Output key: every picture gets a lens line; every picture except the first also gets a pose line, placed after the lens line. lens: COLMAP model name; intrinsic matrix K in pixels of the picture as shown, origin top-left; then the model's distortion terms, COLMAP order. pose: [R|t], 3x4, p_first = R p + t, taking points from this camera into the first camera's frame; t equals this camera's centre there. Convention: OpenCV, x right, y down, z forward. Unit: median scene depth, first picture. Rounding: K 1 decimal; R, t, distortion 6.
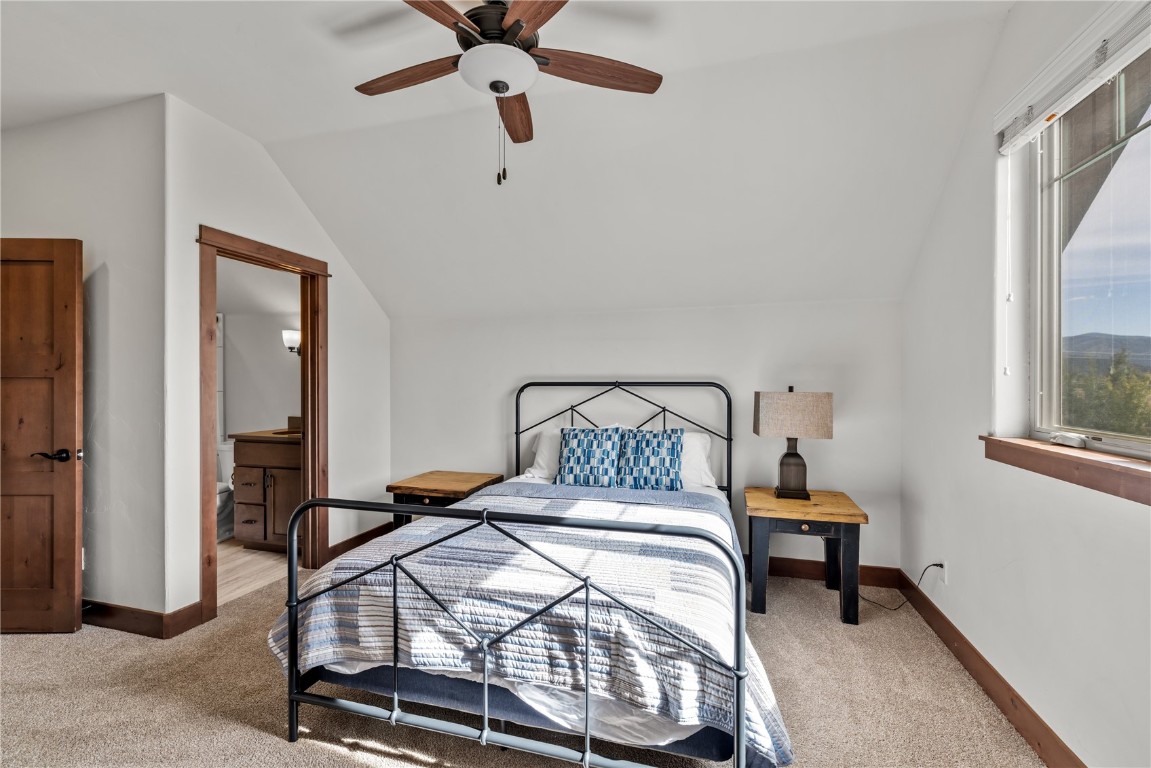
lens RADIAL K [[496.7, 0, 576.3], [0, 496.7, 385.8], [0, 0, 1]] dist [-0.009350, 0.002704]
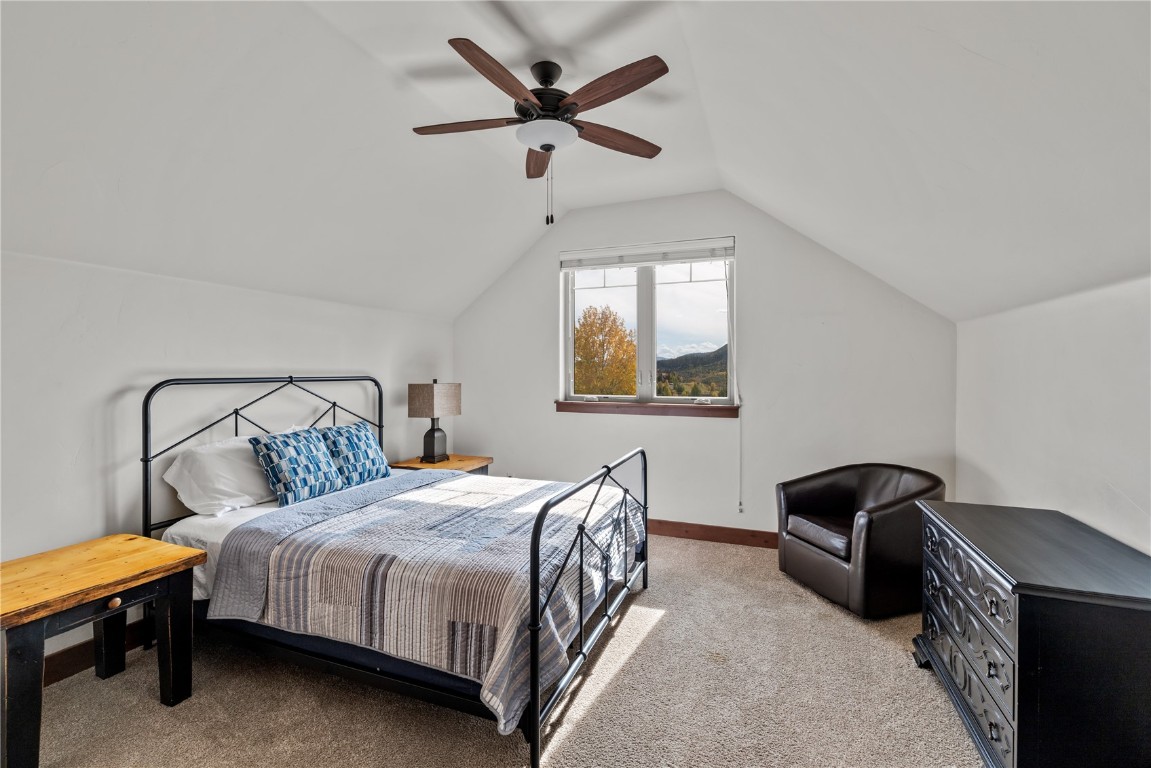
lens RADIAL K [[496.7, 0, 577.4], [0, 496.7, 372.8], [0, 0, 1]] dist [-0.009350, 0.002704]
pose [[0.080856, -0.001395, 0.996725, -0.819298], [0.009148, 0.999958, 0.000658, -0.012694], [-0.996684, 0.009065, 0.080866, 0.471061]]
